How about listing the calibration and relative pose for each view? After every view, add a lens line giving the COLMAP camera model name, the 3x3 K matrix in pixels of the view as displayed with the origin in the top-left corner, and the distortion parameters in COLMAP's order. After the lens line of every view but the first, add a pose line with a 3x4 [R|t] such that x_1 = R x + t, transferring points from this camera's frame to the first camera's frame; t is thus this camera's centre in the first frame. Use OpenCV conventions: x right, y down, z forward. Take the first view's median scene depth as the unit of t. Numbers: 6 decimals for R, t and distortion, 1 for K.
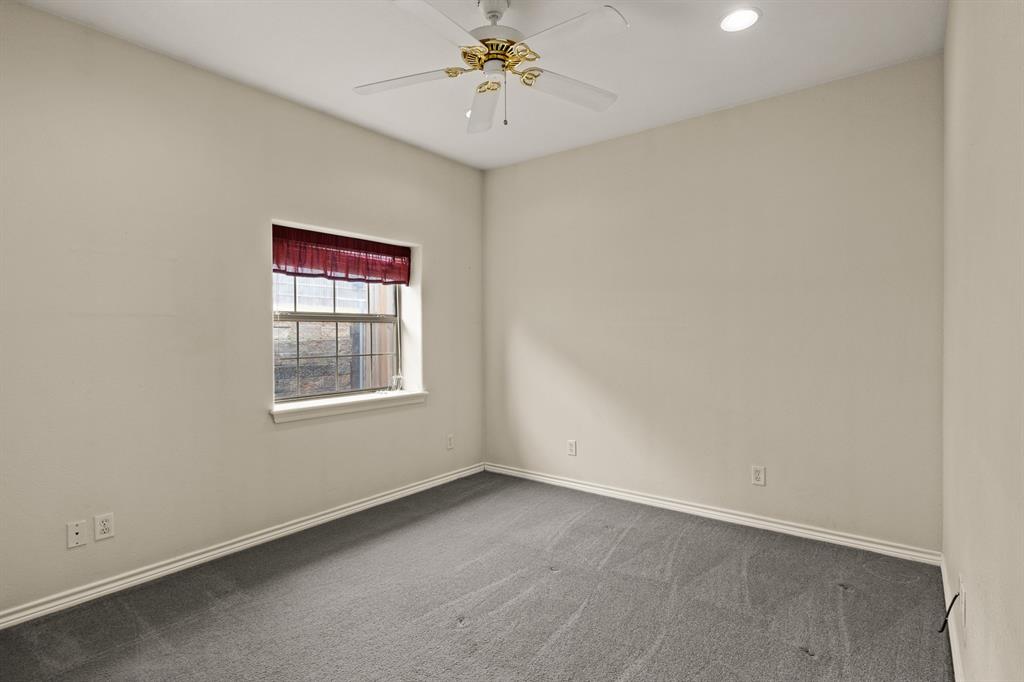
lens RADIAL K [[507.1, 0, 509.3], [0, 507.1, 338.9], [0, 0, 1]] dist [-0.001967, 0.001035]
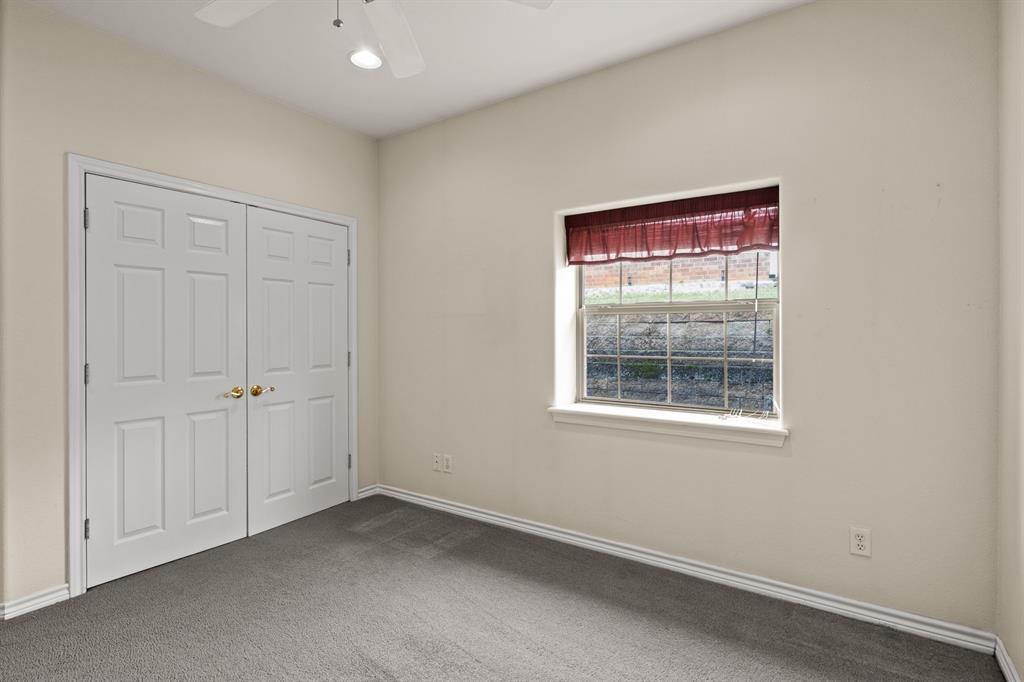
lens RADIAL K [[507.1, 0, 511.4], [0, 507.1, 331.4], [0, 0, 1]] dist [-0.001967, 0.001035]
pose [[0.071152, 0.019117, -0.997282, 0.484444], [-0.002256, 0.999817, 0.019005, -0.023974], [0.997463, 0.000898, 0.071182, 0.818560]]
